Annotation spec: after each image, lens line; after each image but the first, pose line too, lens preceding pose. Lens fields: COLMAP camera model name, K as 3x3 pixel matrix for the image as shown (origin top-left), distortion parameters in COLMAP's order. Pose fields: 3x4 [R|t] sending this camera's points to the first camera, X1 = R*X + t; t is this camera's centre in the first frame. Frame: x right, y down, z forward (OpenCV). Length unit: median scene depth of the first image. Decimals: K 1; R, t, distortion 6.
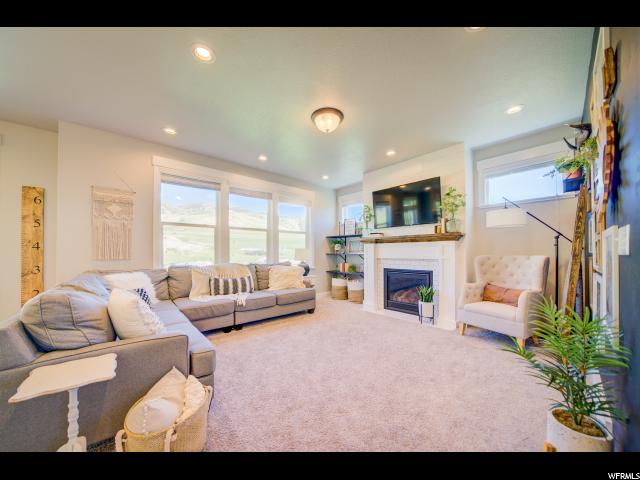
lens RADIAL K [[228.2, 0, 318.9], [0, 228.2, 241.3], [0, 0, 1]] dist [-0.019700, 0.000027]
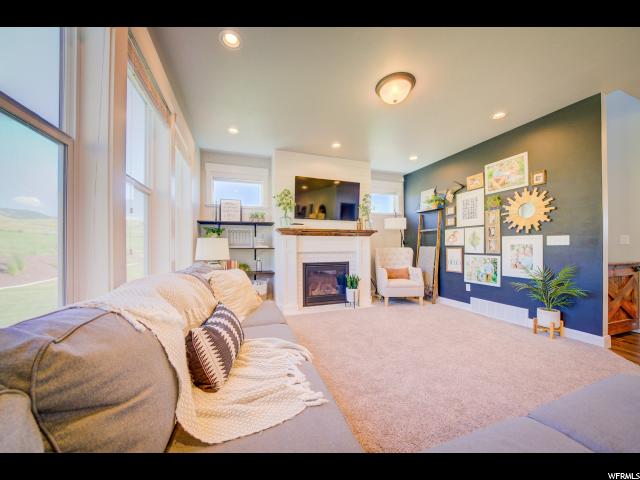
lens RADIAL K [[230.7, 0, 318.2], [0, 230.7, 236.8], [0, 0, 1]] dist [-0.019649, 0.000267]
pose [[0.384116, 0.041819, 0.922337, -0.685437], [-0.039729, 0.998797, -0.028740, 0.047115], [-0.922430, -0.025604, 0.385315, 0.734114]]
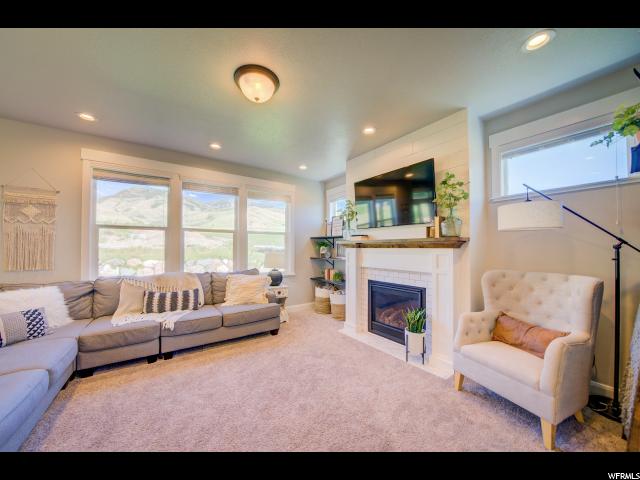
lens RADIAL K [[230.7, 0, 318.2], [0, 230.7, 236.8], [0, 0, 1]] dist [-0.019649, 0.000267]
pose [[0.994113, -0.003901, -0.108276, 0.250079], [0.004061, 0.999991, 0.001257, -0.039690], [0.108270, -0.001690, 0.994120, 0.239275]]
